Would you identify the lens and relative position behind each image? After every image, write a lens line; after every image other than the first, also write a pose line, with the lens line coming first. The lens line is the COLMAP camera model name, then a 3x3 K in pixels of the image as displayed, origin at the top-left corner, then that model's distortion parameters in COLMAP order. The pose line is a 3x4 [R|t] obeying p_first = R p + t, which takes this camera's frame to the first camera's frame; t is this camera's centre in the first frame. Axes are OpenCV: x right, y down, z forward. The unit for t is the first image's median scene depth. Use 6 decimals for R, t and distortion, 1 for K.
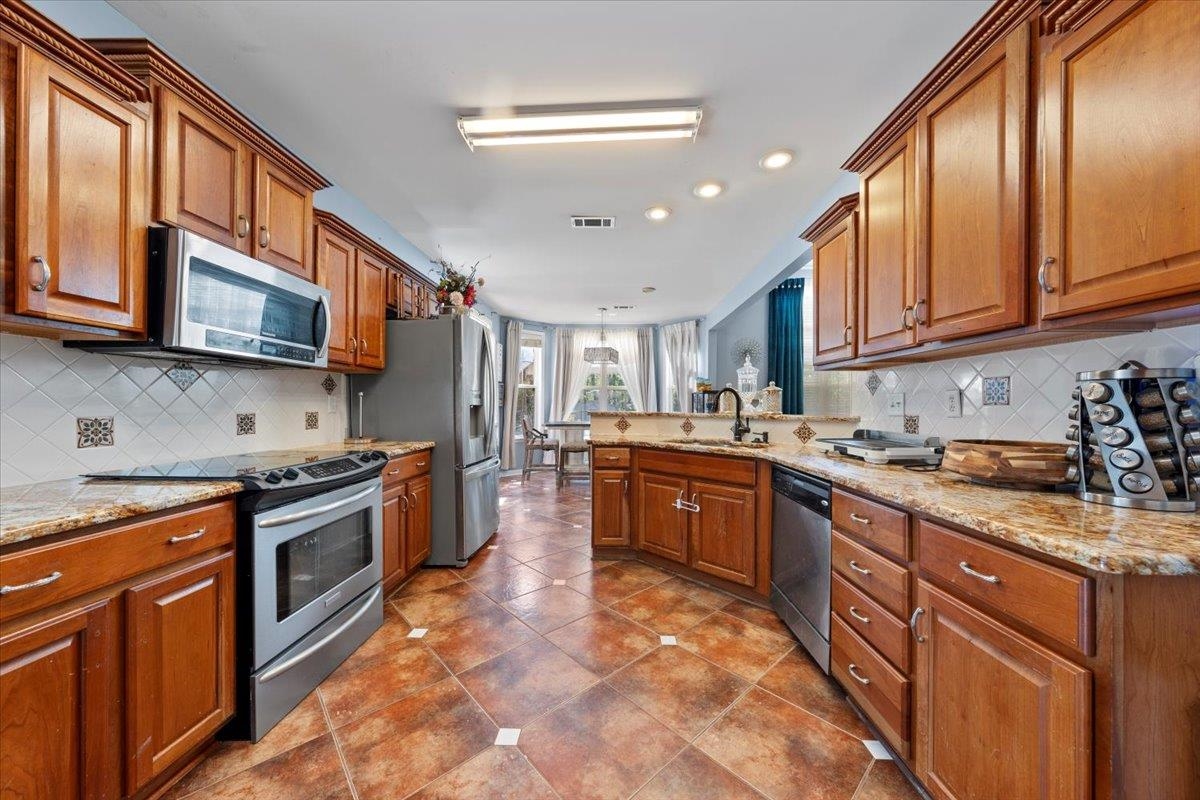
lens RADIAL K [[406.2, 0, 599.5], [0, 406.2, 406.3], [0, 0, 1]] dist [-0.000028, -0.000992]
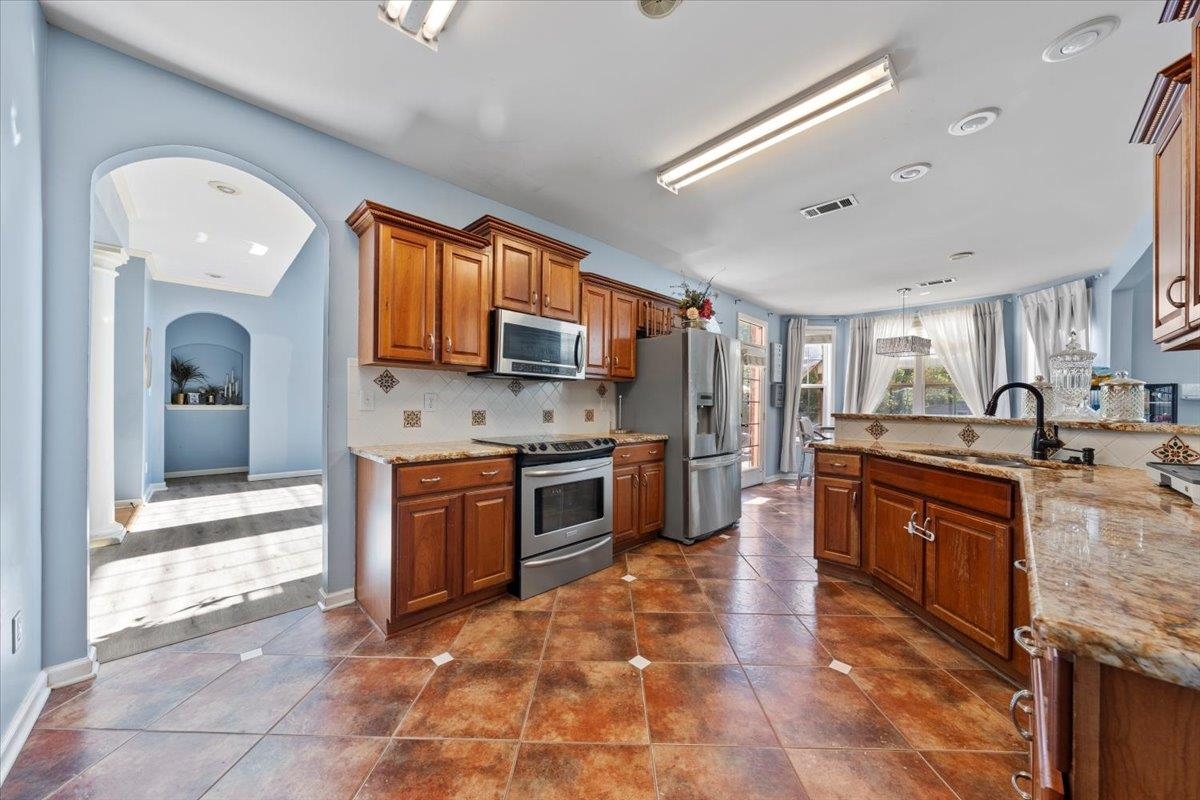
lens RADIAL K [[406.2, 0, 610.4], [0, 406.2, 403.8], [0, 0, 1]] dist [-0.000028, -0.000992]
pose [[0.736030, 0.002029, -0.676946, 0.348625], [-0.007364, 0.999960, -0.005010, 0.000467], [0.676909, 0.008673, 0.736016, -0.011487]]
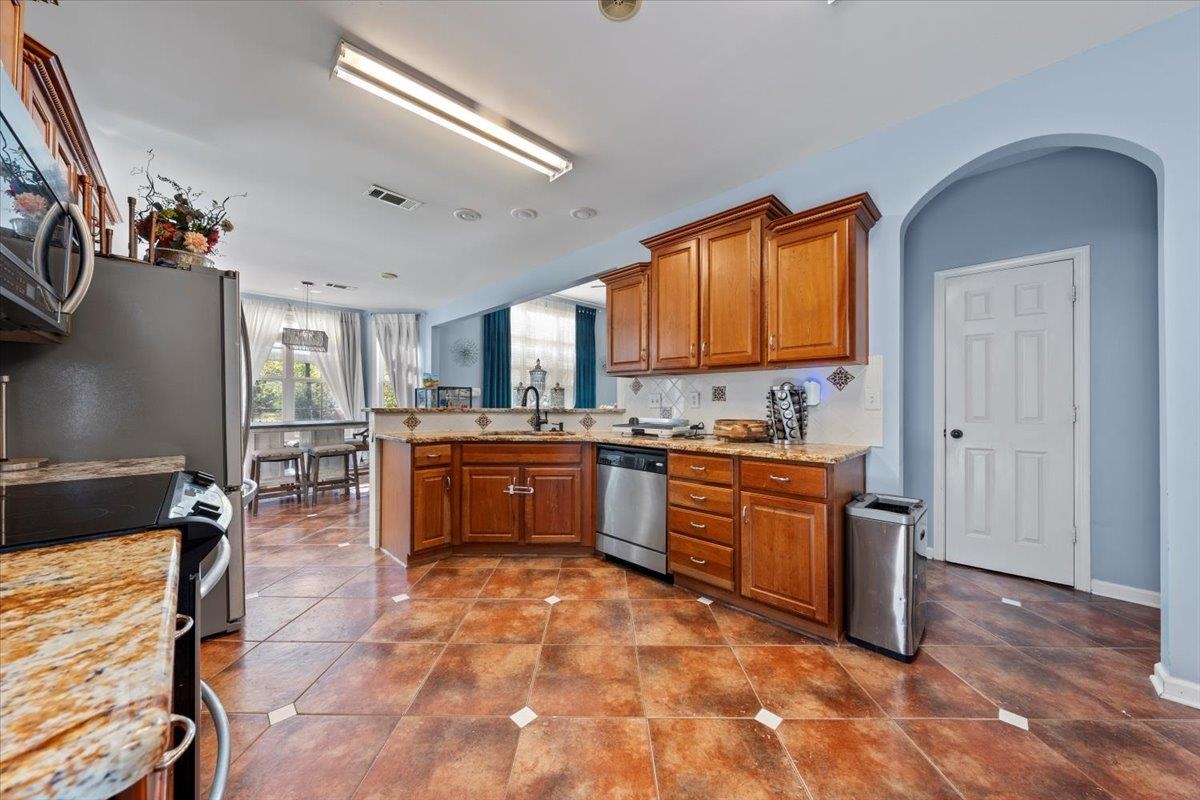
lens RADIAL K [[406.2, 0, 585.8], [0, 406.2, 400.2], [0, 0, 1]] dist [-0.000028, -0.000992]
pose [[0.695315, 0.002888, 0.718699, -0.532509], [0.001147, 0.999986, -0.005128, 0.001316], [-0.718704, 0.004389, 0.695302, 0.093473]]
